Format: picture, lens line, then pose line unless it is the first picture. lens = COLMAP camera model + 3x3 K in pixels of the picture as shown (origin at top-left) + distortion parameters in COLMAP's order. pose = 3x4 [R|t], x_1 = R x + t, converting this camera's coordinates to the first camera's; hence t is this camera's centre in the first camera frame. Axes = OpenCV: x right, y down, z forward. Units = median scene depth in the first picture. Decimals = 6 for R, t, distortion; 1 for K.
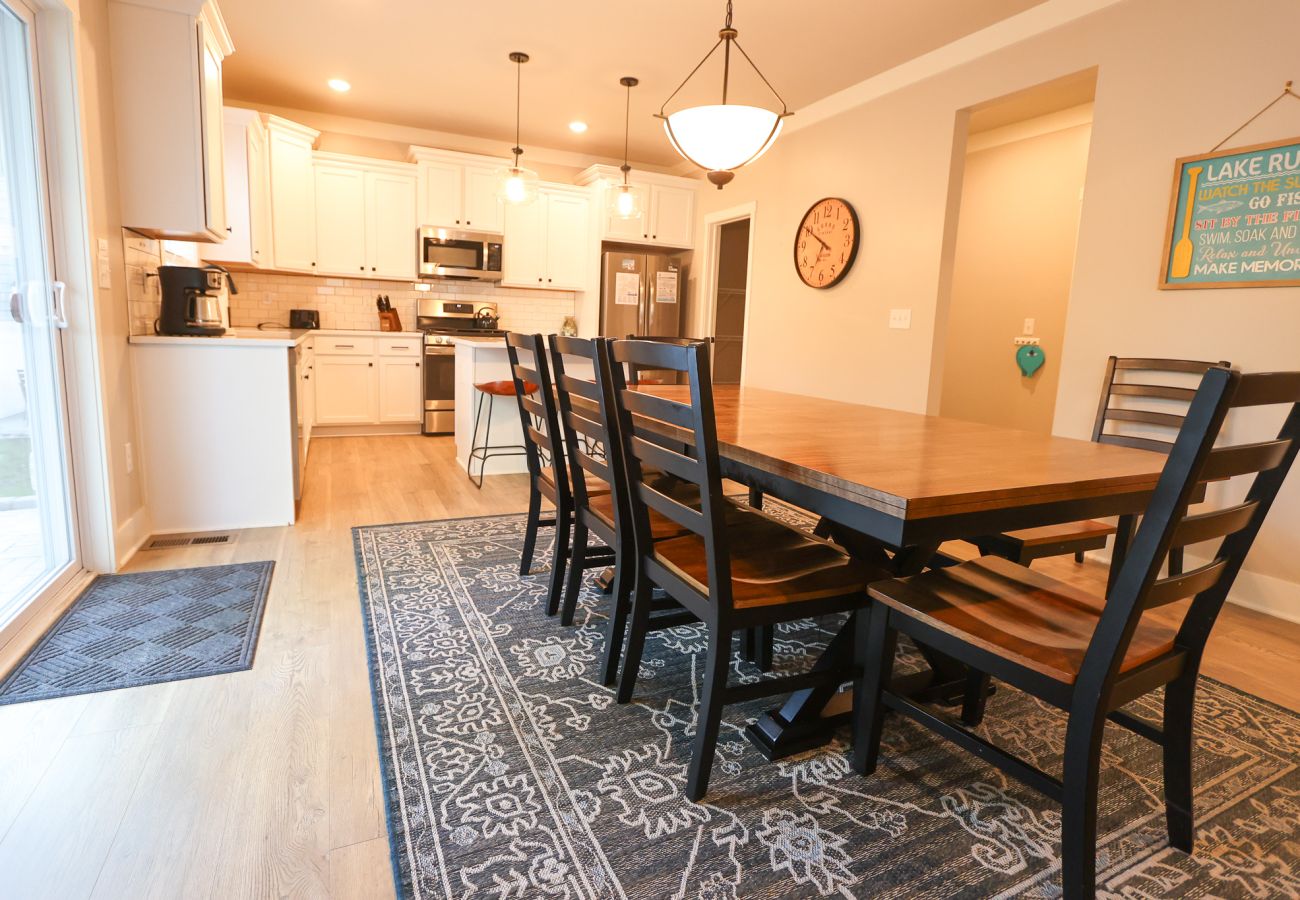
lens RADIAL K [[652.5, 0, 654.2], [0, 652.5, 445.7], [0, 0, 1]] dist [-0.016891, 0.000081]
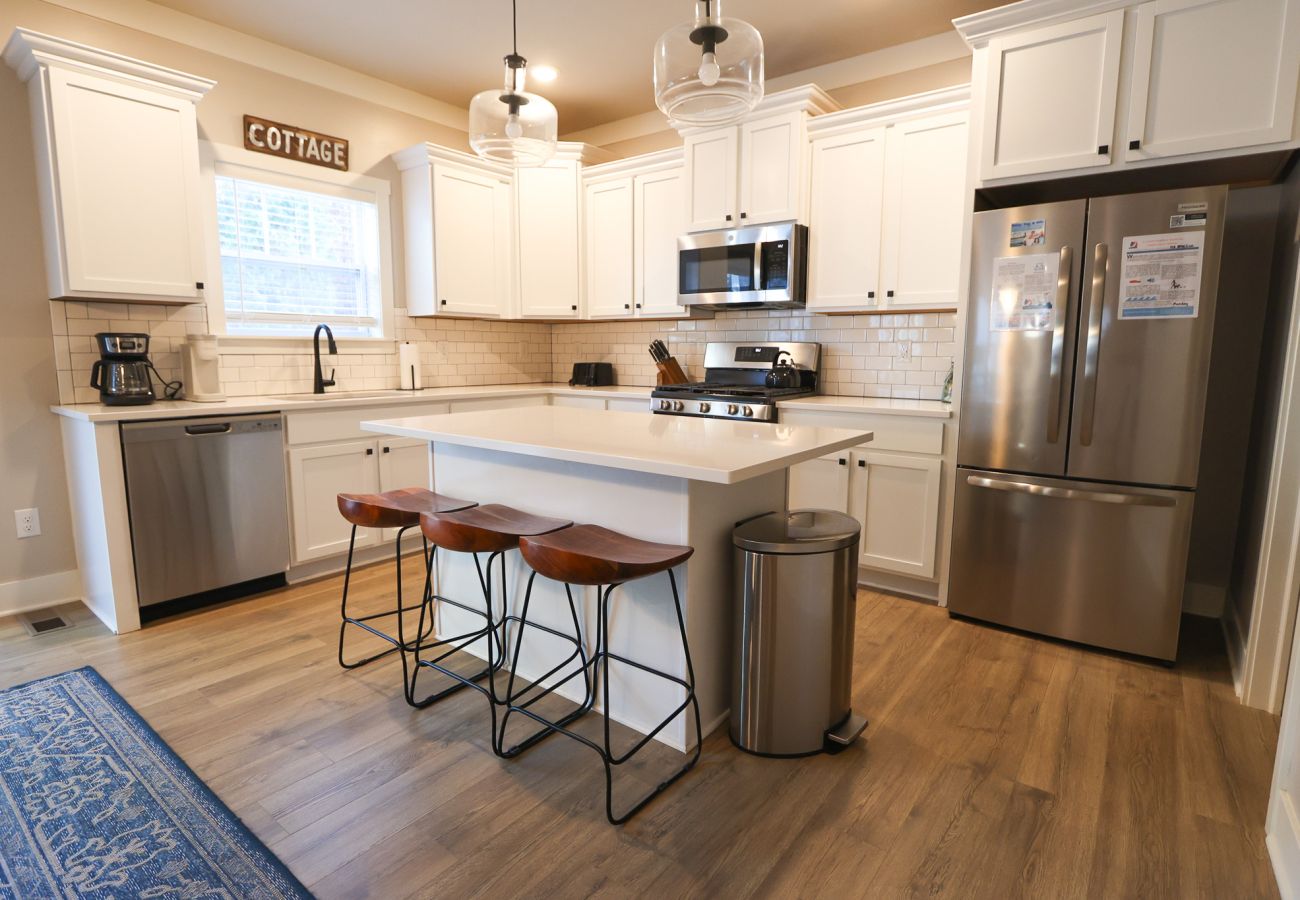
lens RADIAL K [[652.5, 0, 654.2], [0, 652.5, 445.7], [0, 0, 1]] dist [-0.016891, 0.000081]
pose [[0.427742, 0.095435, -0.898849, 0.238035], [-0.149205, 0.988224, 0.033921, -0.129633], [0.891502, 0.119603, 0.436944, 0.646555]]
